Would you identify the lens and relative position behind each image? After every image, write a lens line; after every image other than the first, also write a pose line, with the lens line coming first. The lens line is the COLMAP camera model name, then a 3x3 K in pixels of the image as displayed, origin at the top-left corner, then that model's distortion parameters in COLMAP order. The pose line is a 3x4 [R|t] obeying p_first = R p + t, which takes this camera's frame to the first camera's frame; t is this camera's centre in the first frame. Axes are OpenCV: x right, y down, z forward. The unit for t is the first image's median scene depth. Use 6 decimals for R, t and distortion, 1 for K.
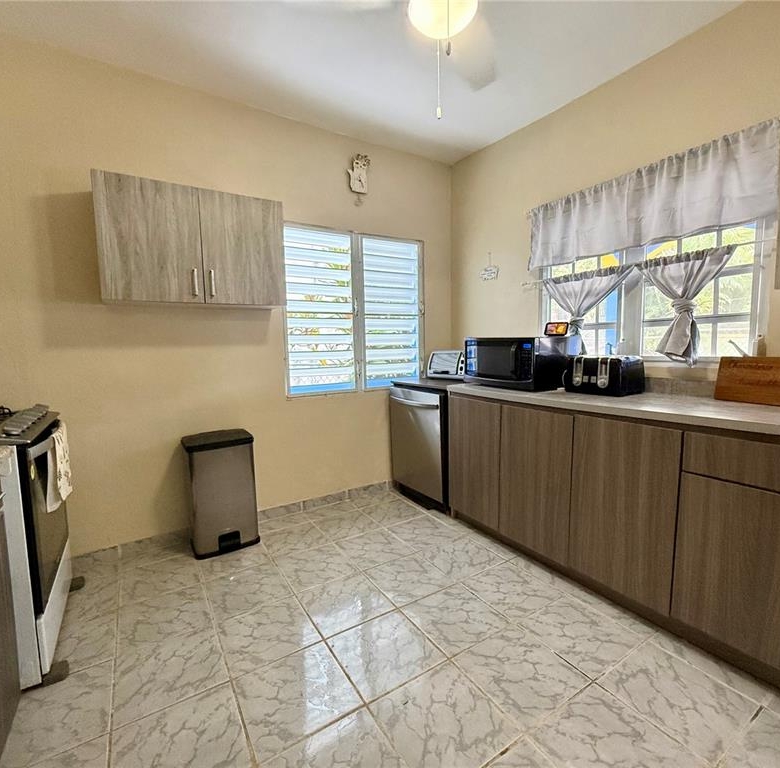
lens RADIAL K [[405.4, 0, 394.0], [0, 405.4, 383.9], [0, 0, 1]] dist [-0.000552, 0.000044]
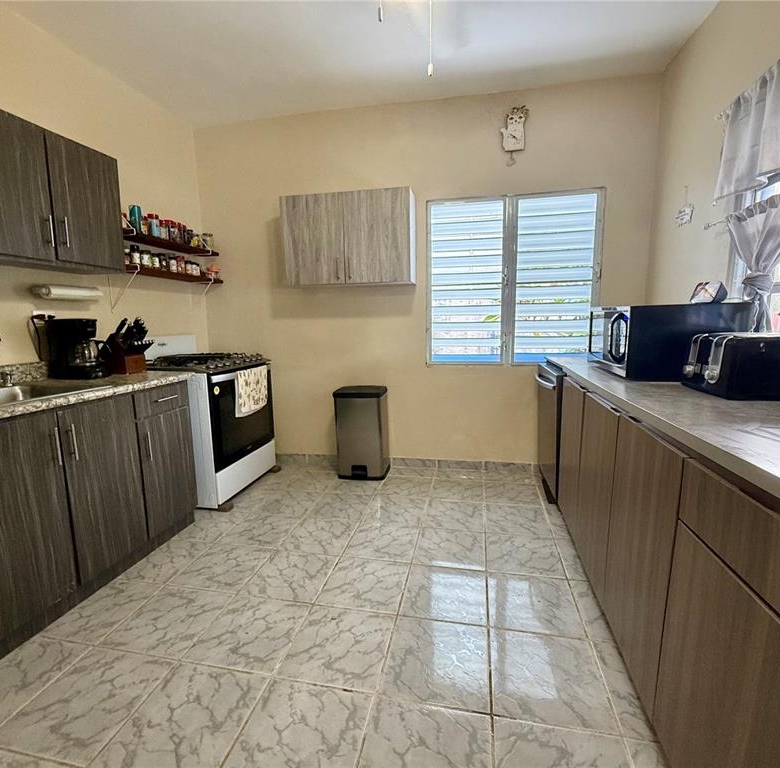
lens RADIAL K [[405.4, 0, 394.0], [0, 405.4, 383.9], [0, 0, 1]] dist [-0.000552, 0.000044]
pose [[0.723965, 0.113204, -0.680485, 0.490198], [-0.064275, 0.993222, 0.096849, -0.016537], [0.686836, -0.026377, 0.726334, 0.148552]]
